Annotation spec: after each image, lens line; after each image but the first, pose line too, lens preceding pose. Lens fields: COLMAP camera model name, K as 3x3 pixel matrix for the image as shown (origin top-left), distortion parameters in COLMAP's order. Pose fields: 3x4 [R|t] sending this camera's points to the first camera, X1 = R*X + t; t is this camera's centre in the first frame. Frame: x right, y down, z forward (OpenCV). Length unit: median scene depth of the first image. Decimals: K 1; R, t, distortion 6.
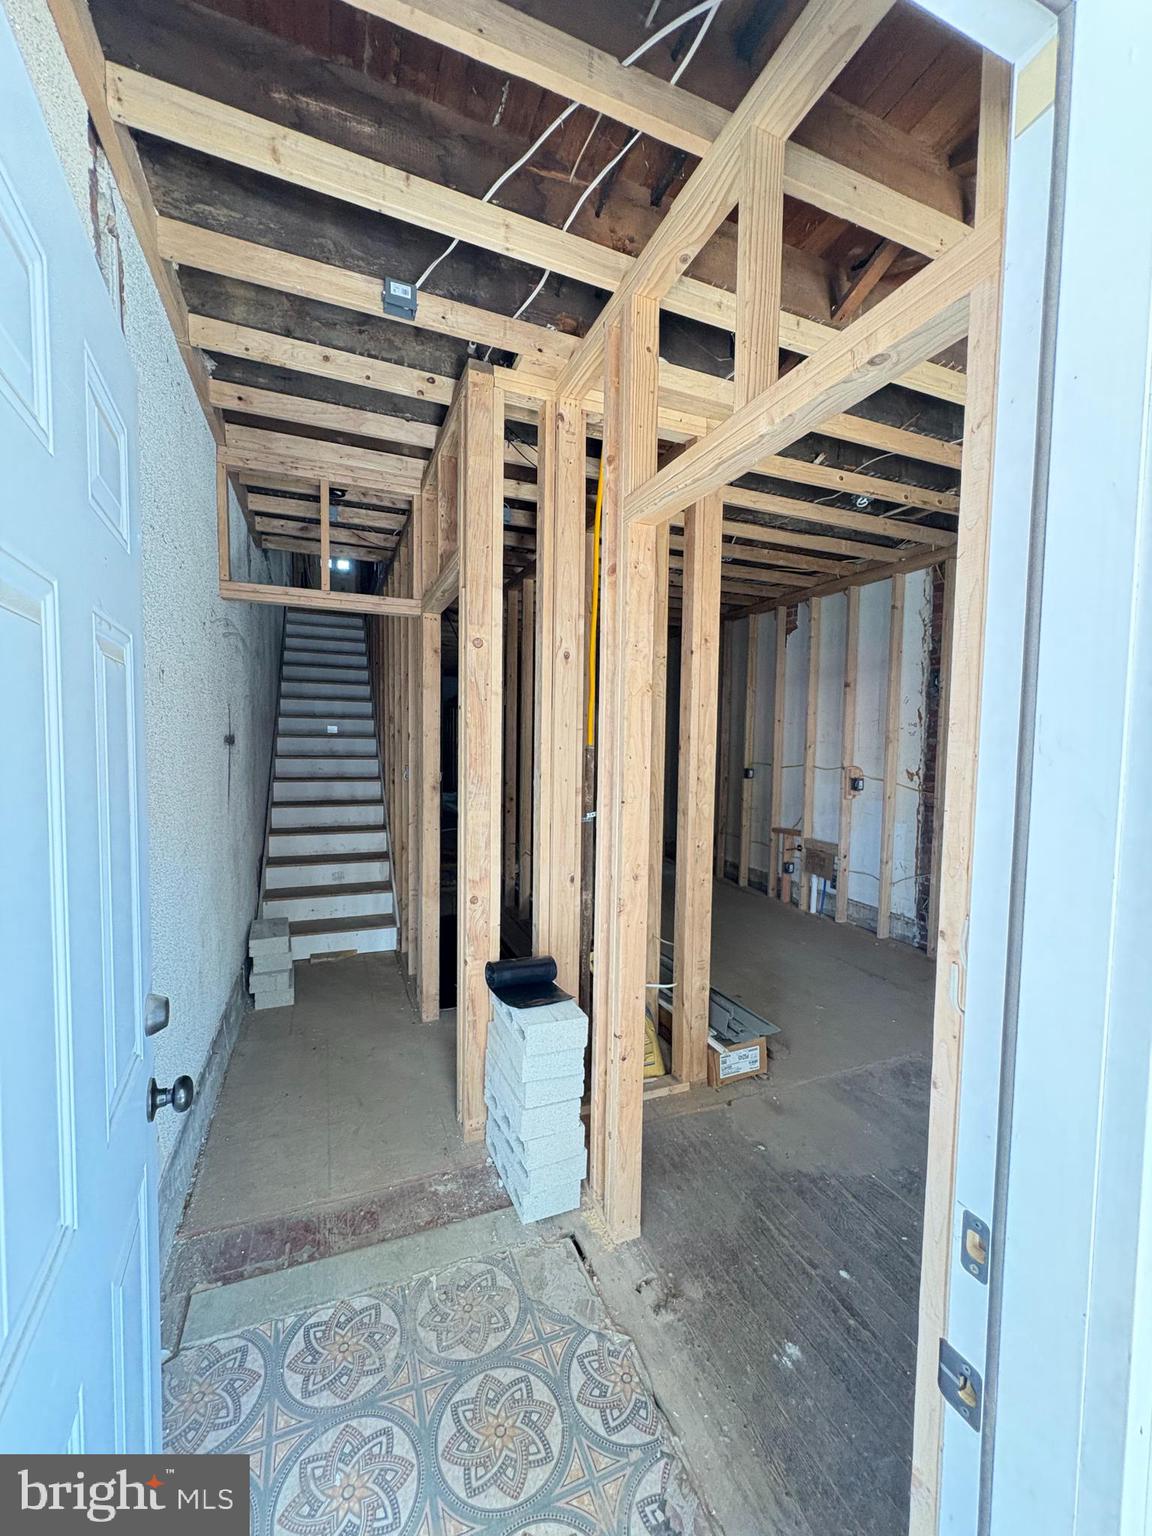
lens RADIAL K [[612.9, 0, 577.2], [0, 612.9, 770.0], [0, 0, 1]] dist [0.000809, -0.000312]
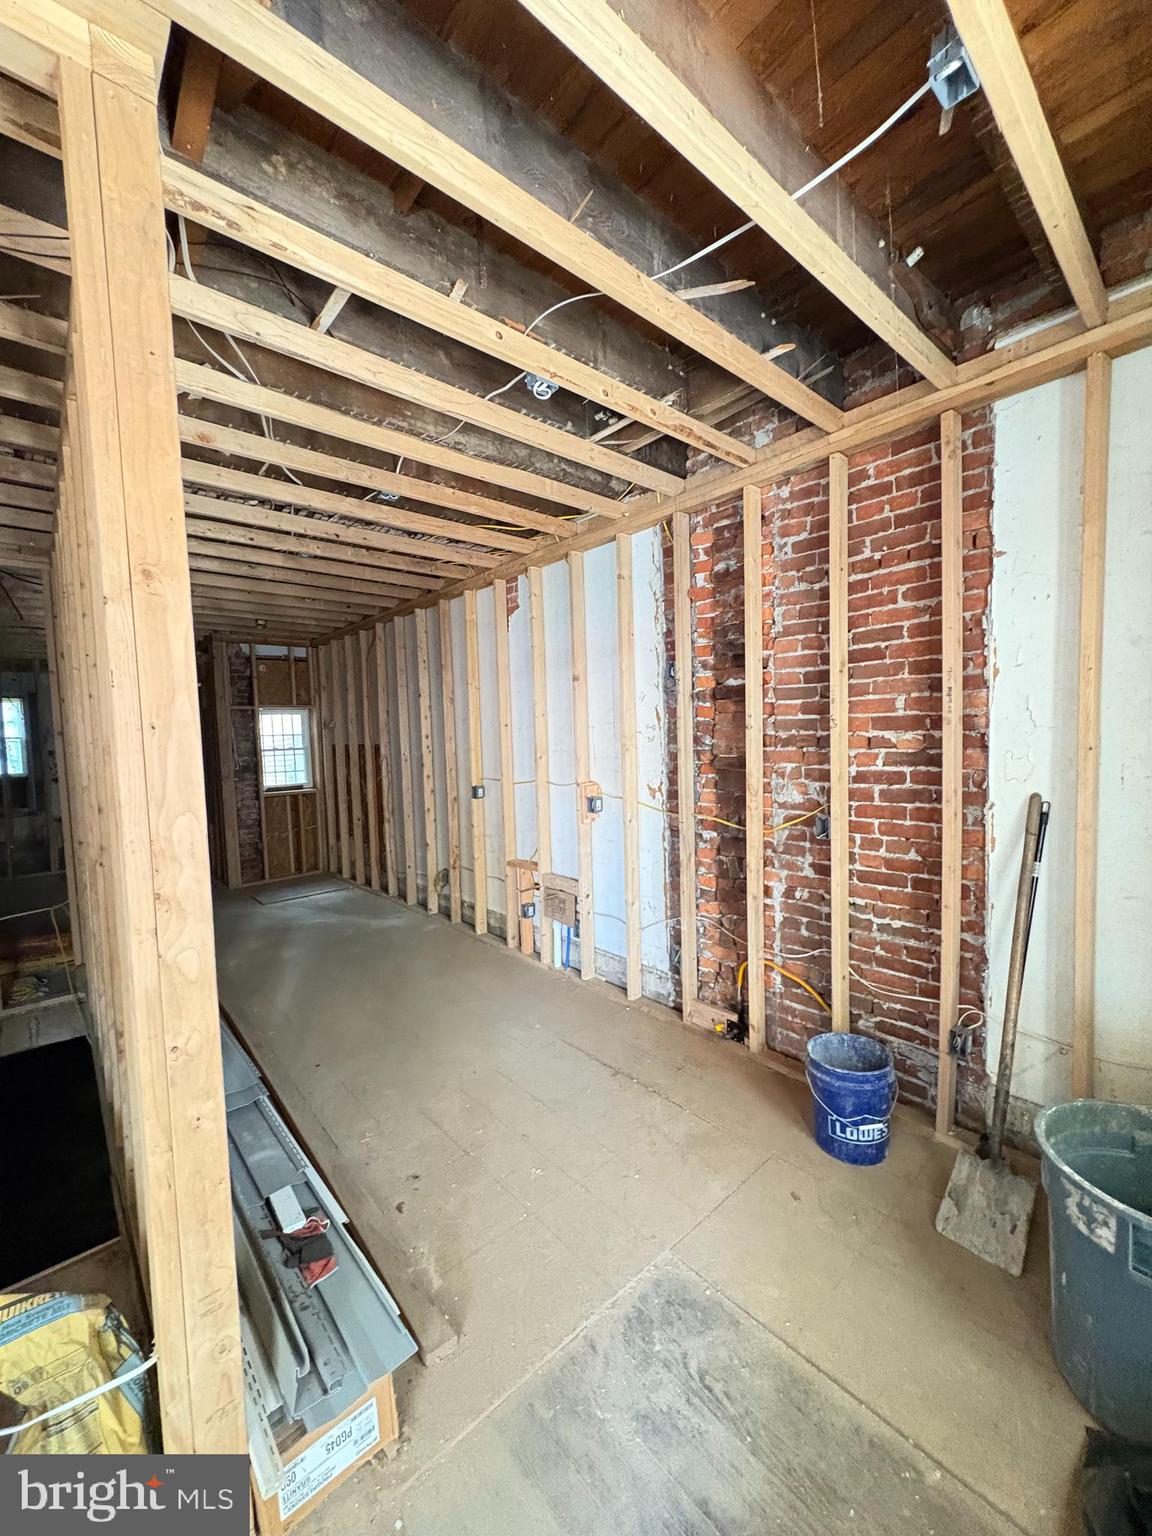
lens RADIAL K [[612.9, 0, 576.4], [0, 612.9, 769.0], [0, 0, 1]] dist [0.000809, -0.000312]
pose [[0.943391, -0.062435, 0.325753, 0.178689], [0.061573, 0.998018, 0.012967, -0.033045], [-0.325917, 0.007825, 0.945366, 0.260811]]
